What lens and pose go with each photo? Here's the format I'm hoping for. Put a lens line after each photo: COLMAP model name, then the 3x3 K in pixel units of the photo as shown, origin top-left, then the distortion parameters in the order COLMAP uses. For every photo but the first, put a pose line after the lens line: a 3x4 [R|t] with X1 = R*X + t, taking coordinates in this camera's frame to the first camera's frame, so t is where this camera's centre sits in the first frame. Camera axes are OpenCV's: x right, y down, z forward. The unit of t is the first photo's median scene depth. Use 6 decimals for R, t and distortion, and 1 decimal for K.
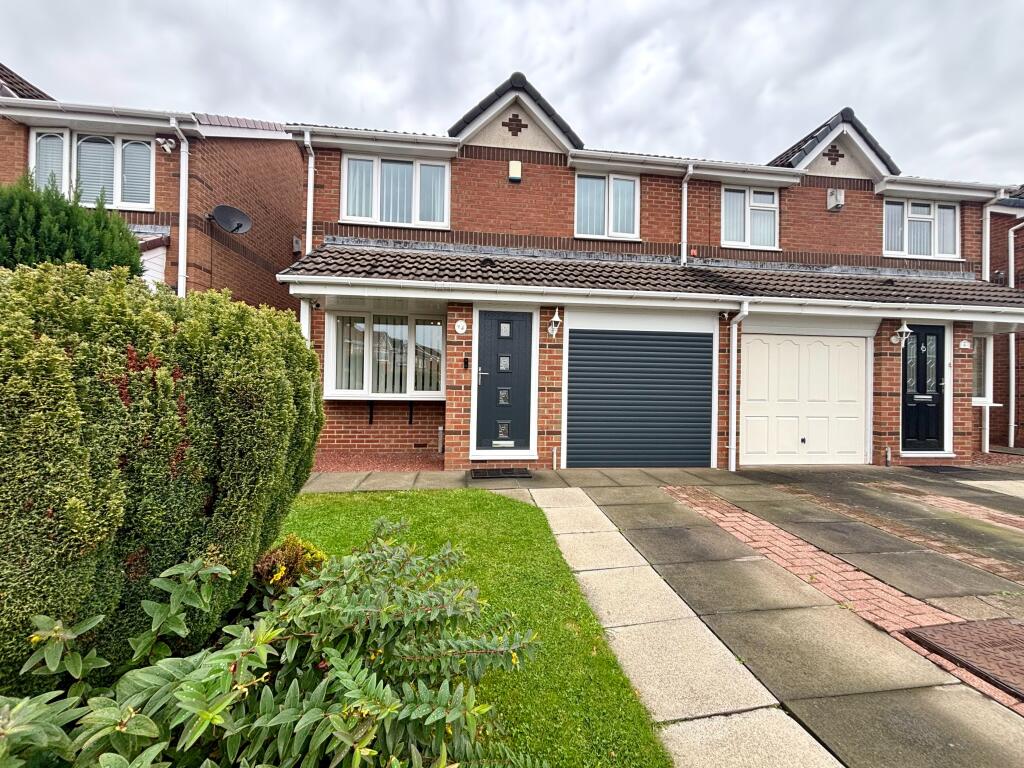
lens RADIAL K [[412.3, 0, 509.2], [0, 412.3, 379.3], [0, 0, 1]] dist [-0.000023, 0.000645]
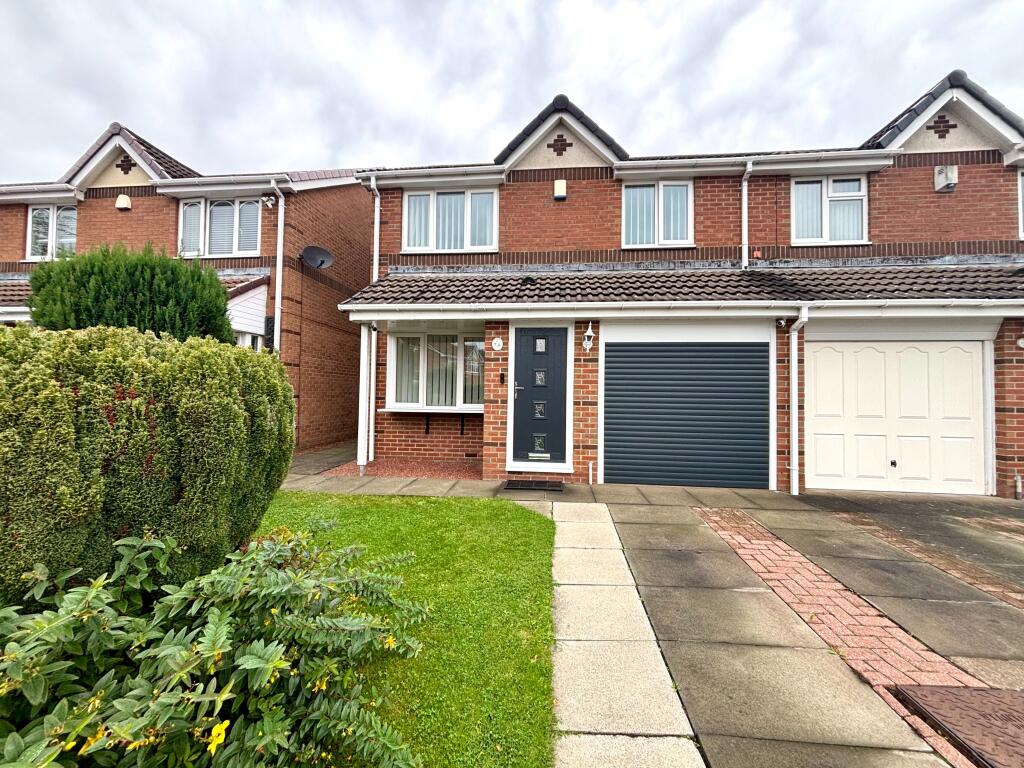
lens RADIAL K [[412.3, 0, 509.2], [0, 412.3, 379.3], [0, 0, 1]] dist [-0.000023, 0.000645]
pose [[0.974765, -0.009999, -0.223007, 0.132094], [0.004584, 0.999682, -0.024787, -0.009358], [0.223184, 0.023139, 0.974502, -0.019148]]
